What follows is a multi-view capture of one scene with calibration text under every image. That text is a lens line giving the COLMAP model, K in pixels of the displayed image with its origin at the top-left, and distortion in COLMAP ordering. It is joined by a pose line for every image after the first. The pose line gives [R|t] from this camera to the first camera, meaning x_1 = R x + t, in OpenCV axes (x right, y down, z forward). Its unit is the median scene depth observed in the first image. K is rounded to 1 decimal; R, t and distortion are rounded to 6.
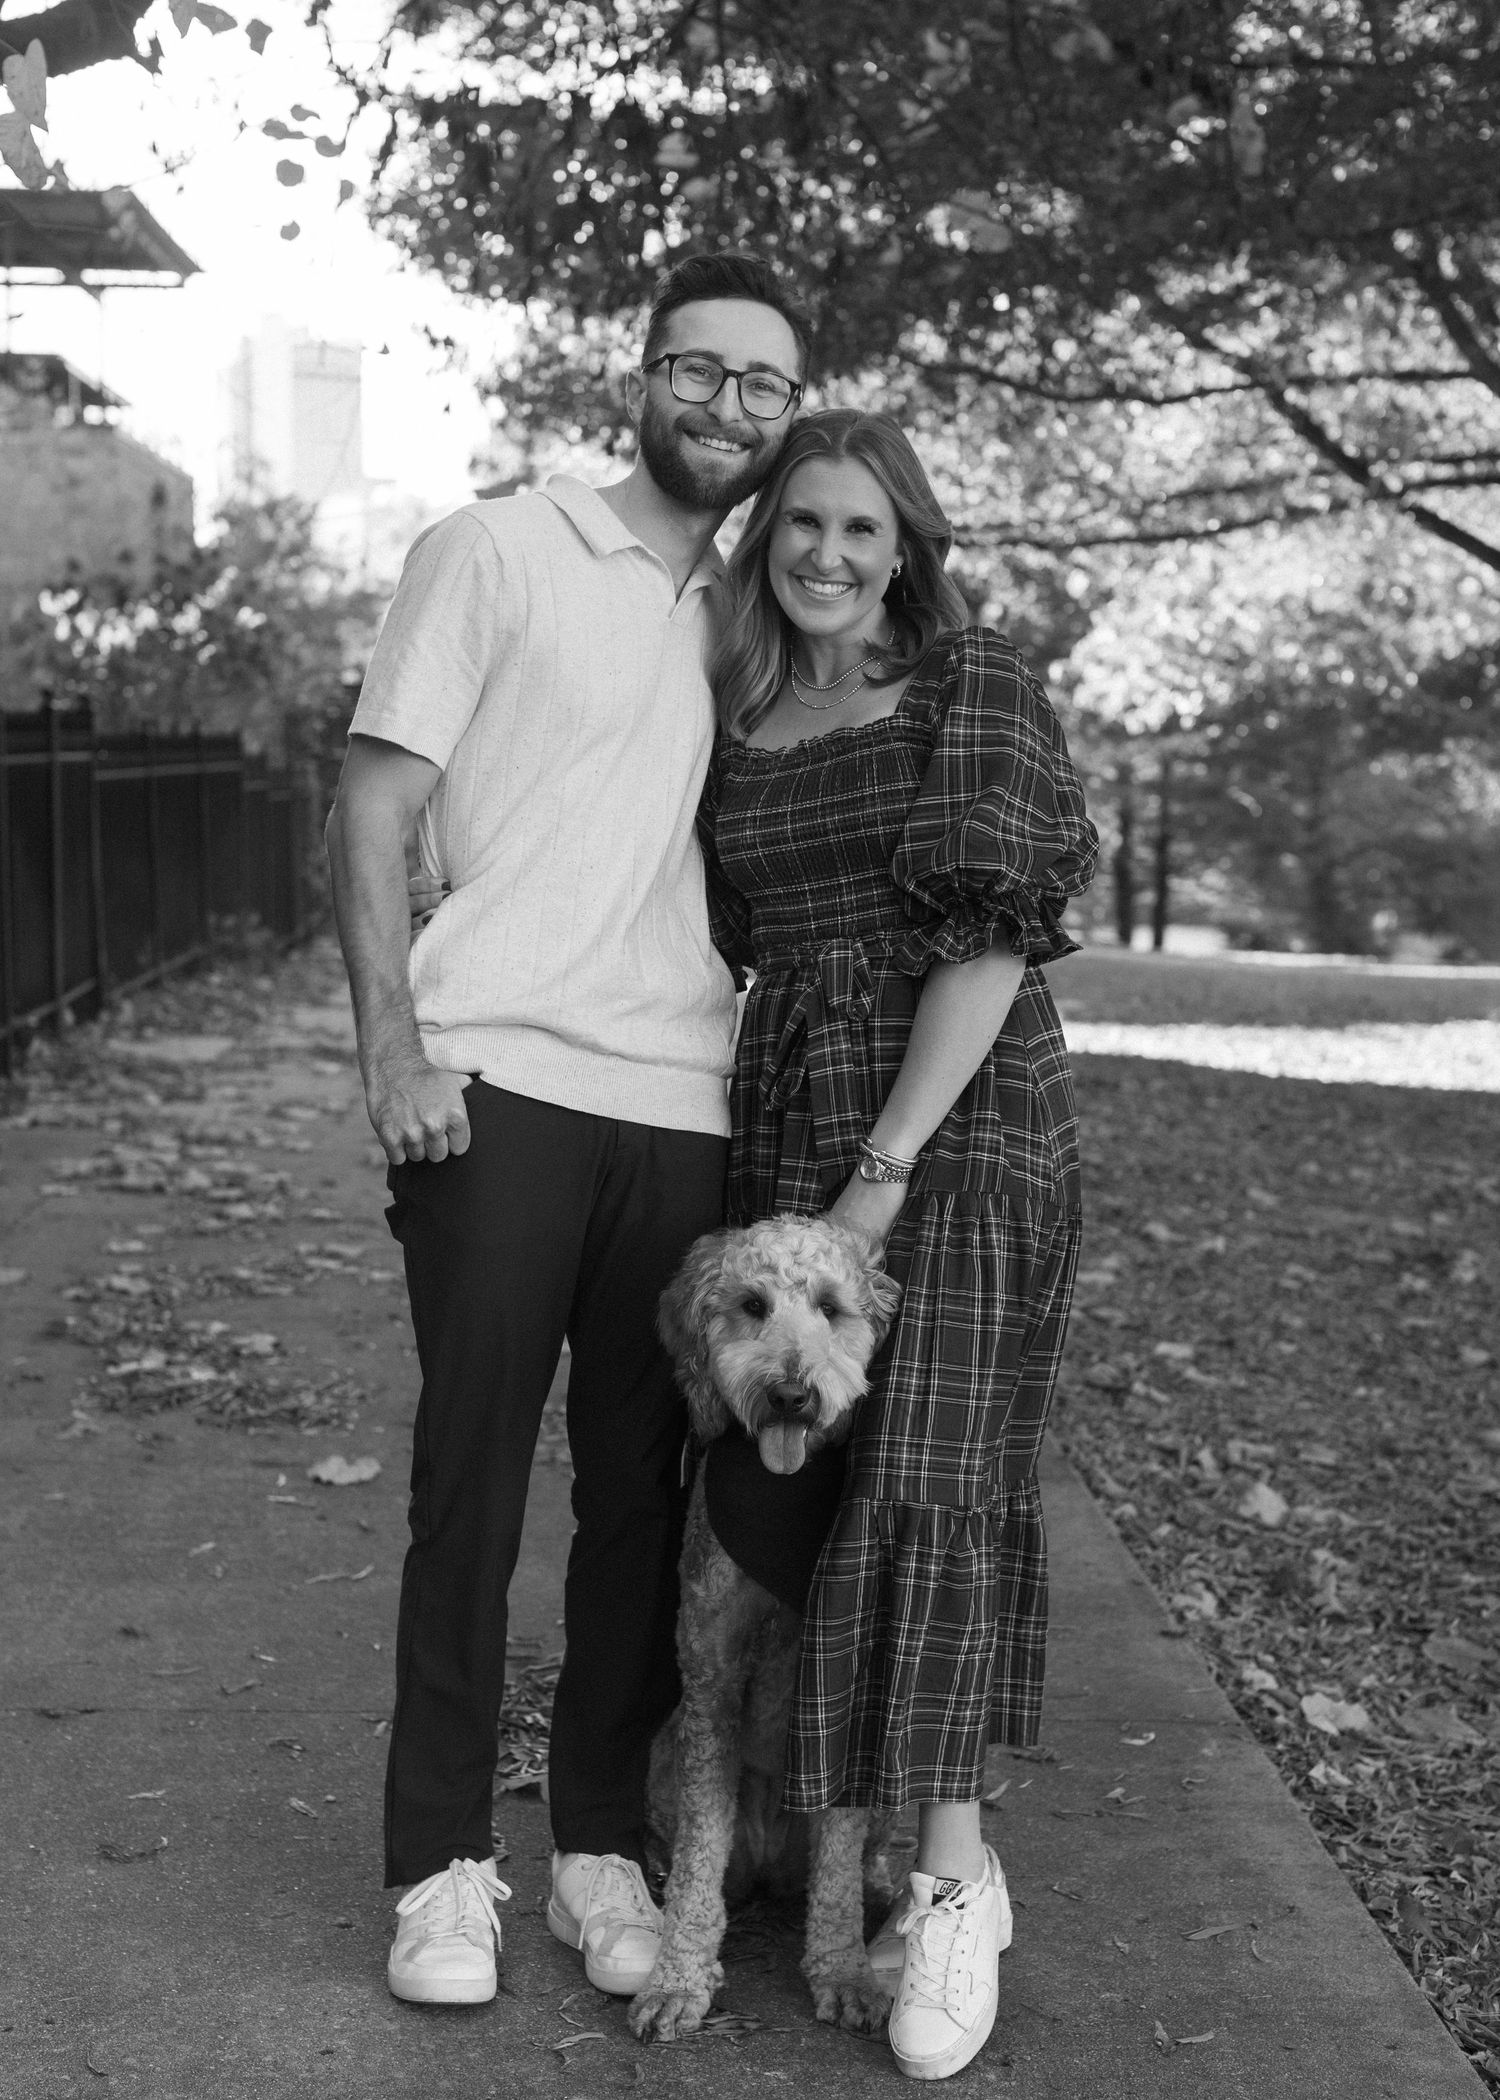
lens RADIAL K [[4164.7, 0, 718.6], [0, 4164.7, 842.2], [0, 0, 1]] dist [-0.010729, 0.109805]
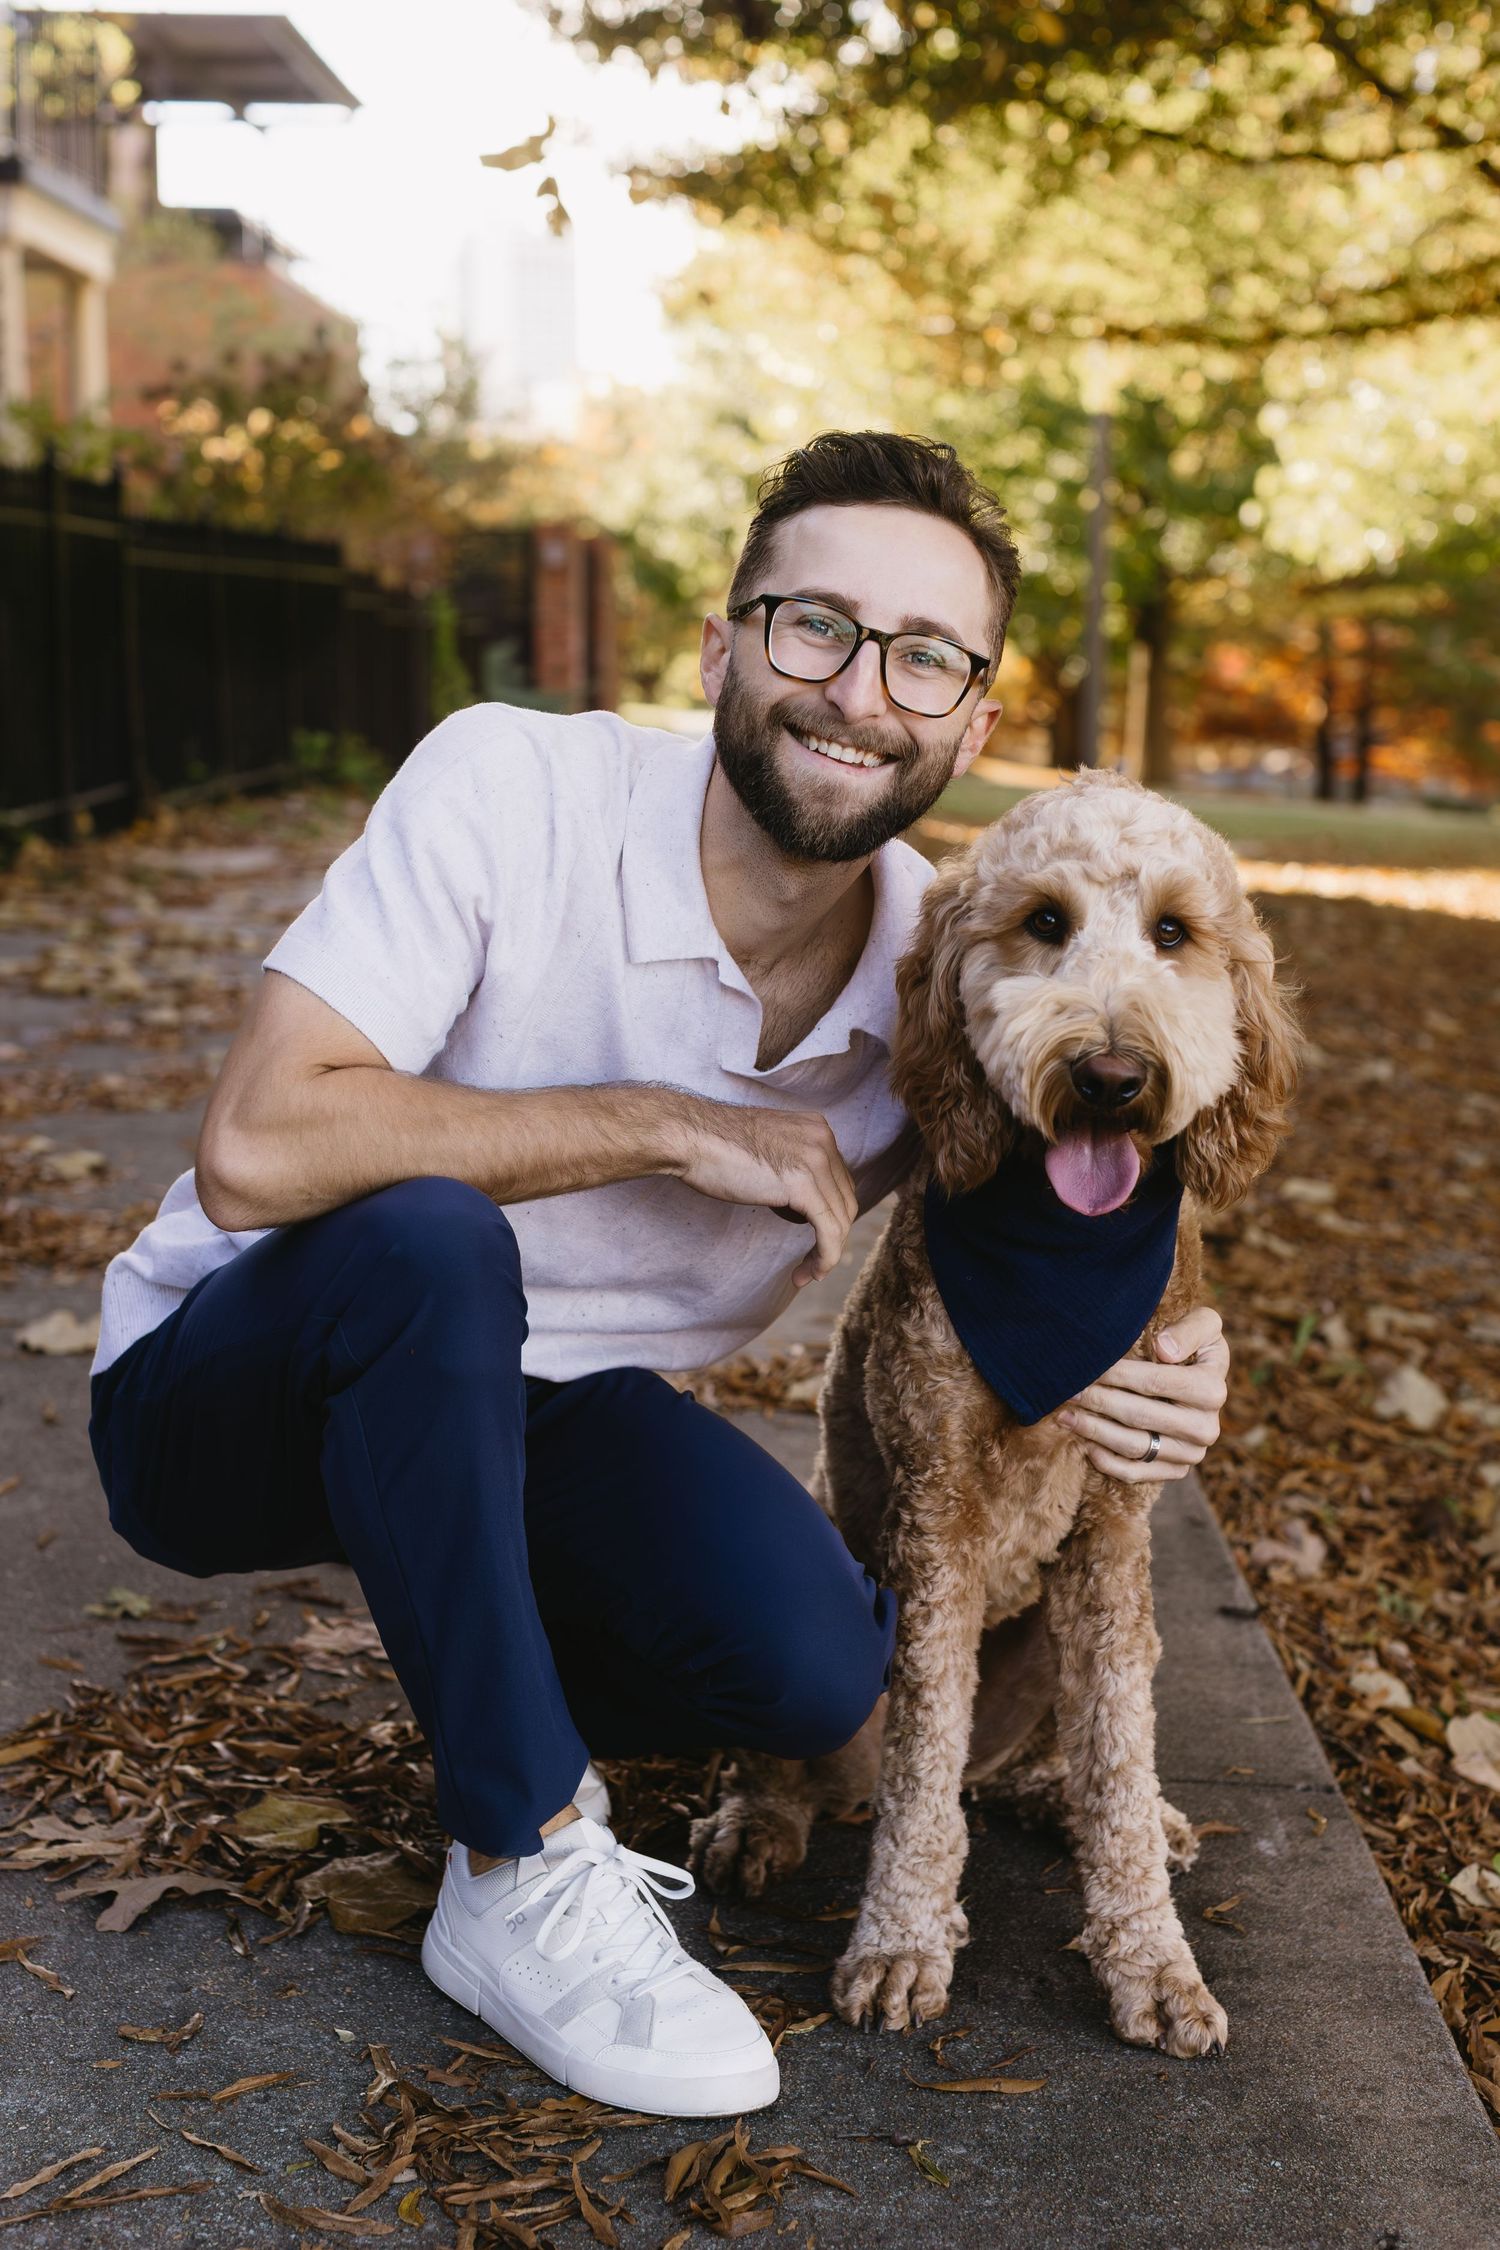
lens RADIAL K [[3557.9, 0, 740.8], [0, 3557.9, 1082.7], [0, 0, 1]] dist [-0.002639, 0.071669]
pose [[0.997211, 0.007436, -0.074259, 0.059657], [-0.001622, 0.996949, 0.078041, 0.057228], [0.074613, -0.077703, 0.994181, 0.384309]]
